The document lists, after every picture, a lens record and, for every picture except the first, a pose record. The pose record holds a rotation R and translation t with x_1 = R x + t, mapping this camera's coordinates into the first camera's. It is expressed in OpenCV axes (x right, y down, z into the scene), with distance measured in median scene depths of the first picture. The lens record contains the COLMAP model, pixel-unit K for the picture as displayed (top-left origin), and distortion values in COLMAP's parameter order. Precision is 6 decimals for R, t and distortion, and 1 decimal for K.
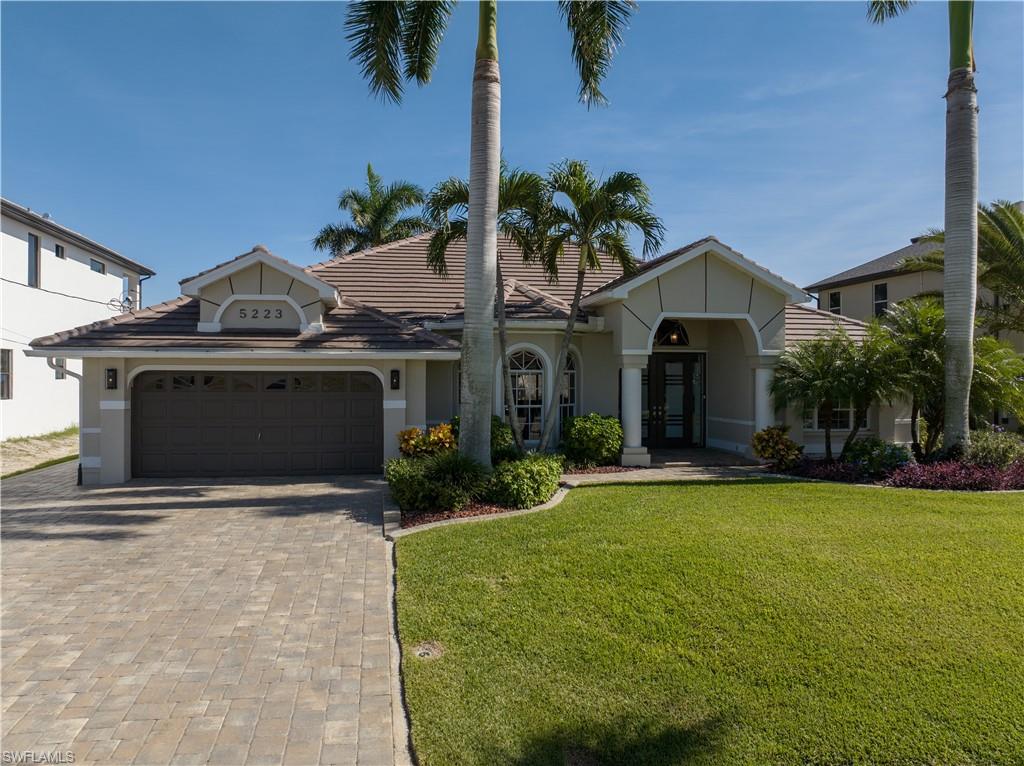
lens RADIAL K [[718.8, 0, 512.0], [0, 718.8, 383.0], [0, 0, 1]] dist [-0.076938, -0.002025]
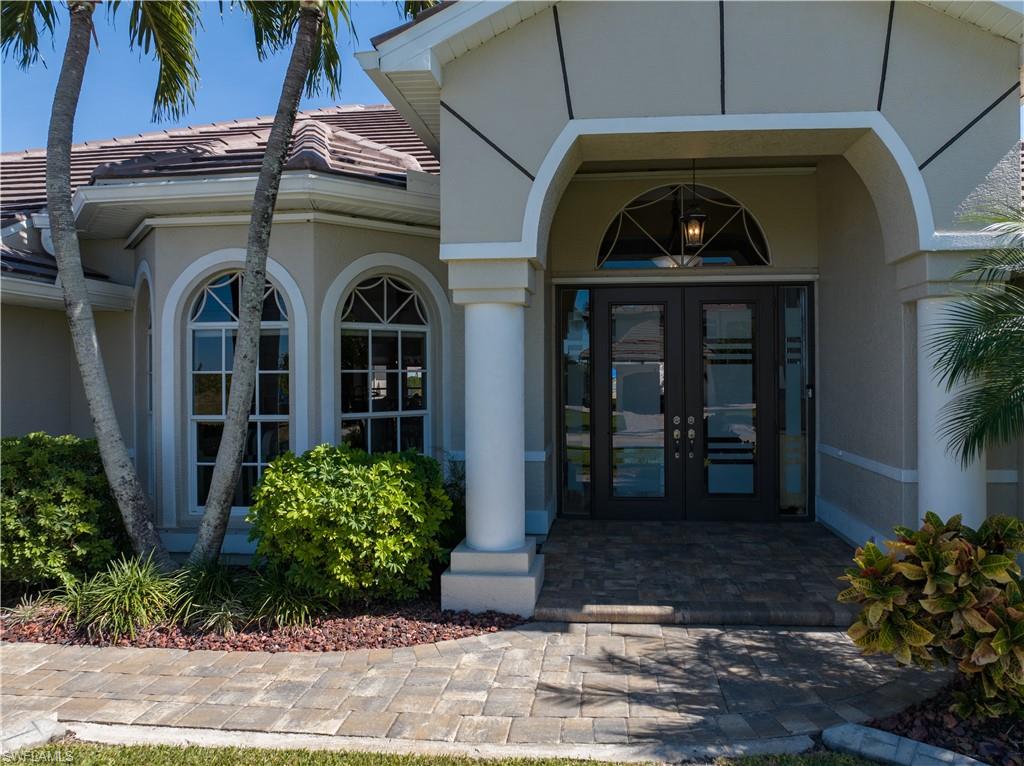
lens RADIAL K [[821.2, 0, 513.6], [0, 821.2, 362.5], [0, 0, 1]] dist [-0.015452, -0.006238]
pose [[0.971757, -0.011018, -0.235728, 0.262221], [0.006481, 0.999779, -0.020013, 0.013009], [0.235896, 0.017920, 0.971613, 0.632402]]
